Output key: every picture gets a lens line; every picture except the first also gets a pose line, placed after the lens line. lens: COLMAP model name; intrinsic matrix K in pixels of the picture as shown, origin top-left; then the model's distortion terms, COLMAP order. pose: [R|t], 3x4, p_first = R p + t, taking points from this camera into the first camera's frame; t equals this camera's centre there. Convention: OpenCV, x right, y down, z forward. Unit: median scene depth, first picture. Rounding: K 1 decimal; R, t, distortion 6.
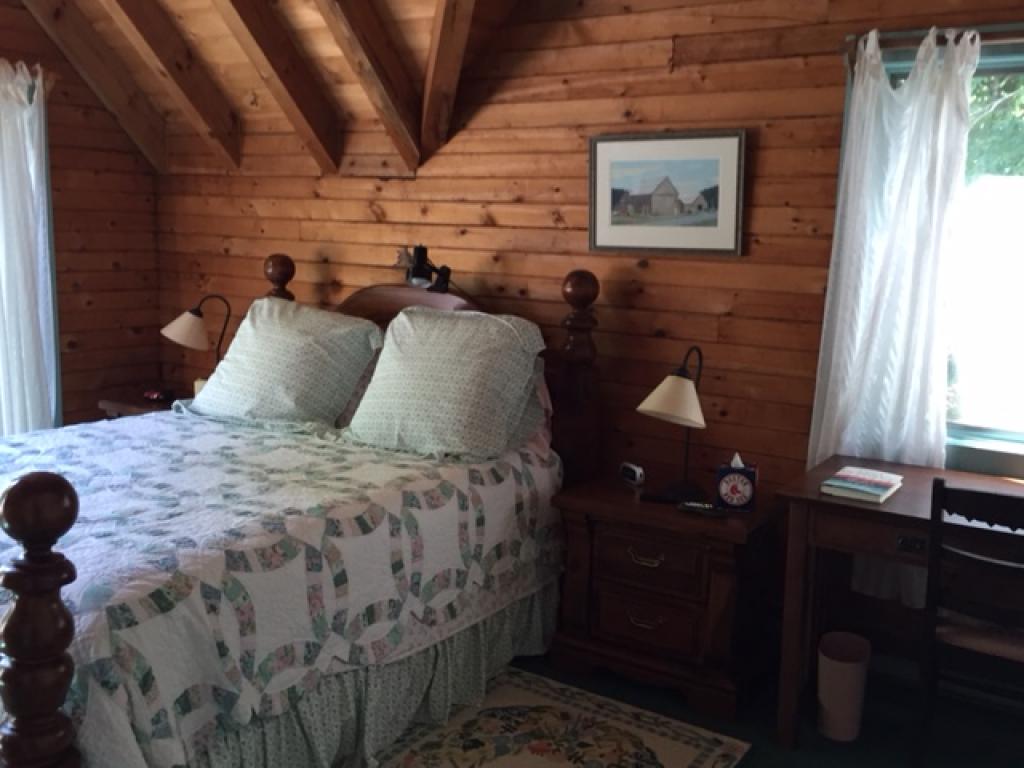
lens RADIAL K [[1014.5, 0, 512.0], [0, 1014.5, 384.0], [0, 0, 1]] dist [0.048727, -0.001796]
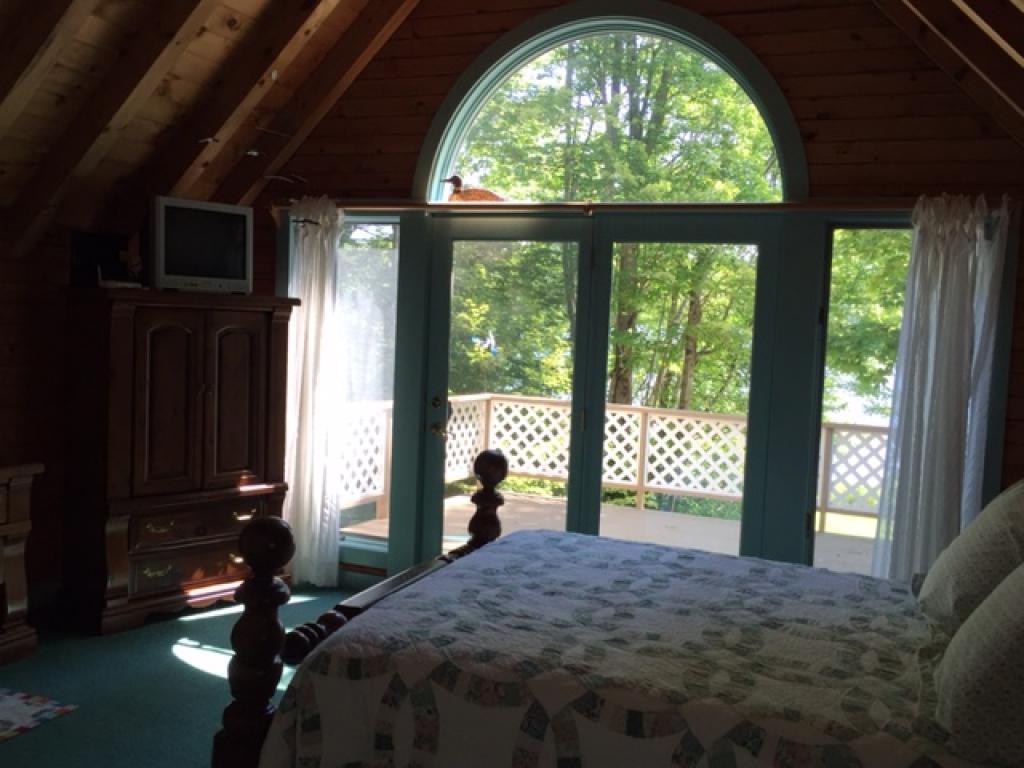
lens RADIAL K [[1014.5, 0, 512.0], [0, 1014.5, 384.0], [0, 0, 1]] dist [0.048727, -0.001796]
pose [[0.174995, 0.049883, -0.983305, 0.581422], [-0.201014, 0.979489, 0.013916, -0.107905], [0.963831, 0.195223, 0.181433, 0.684688]]
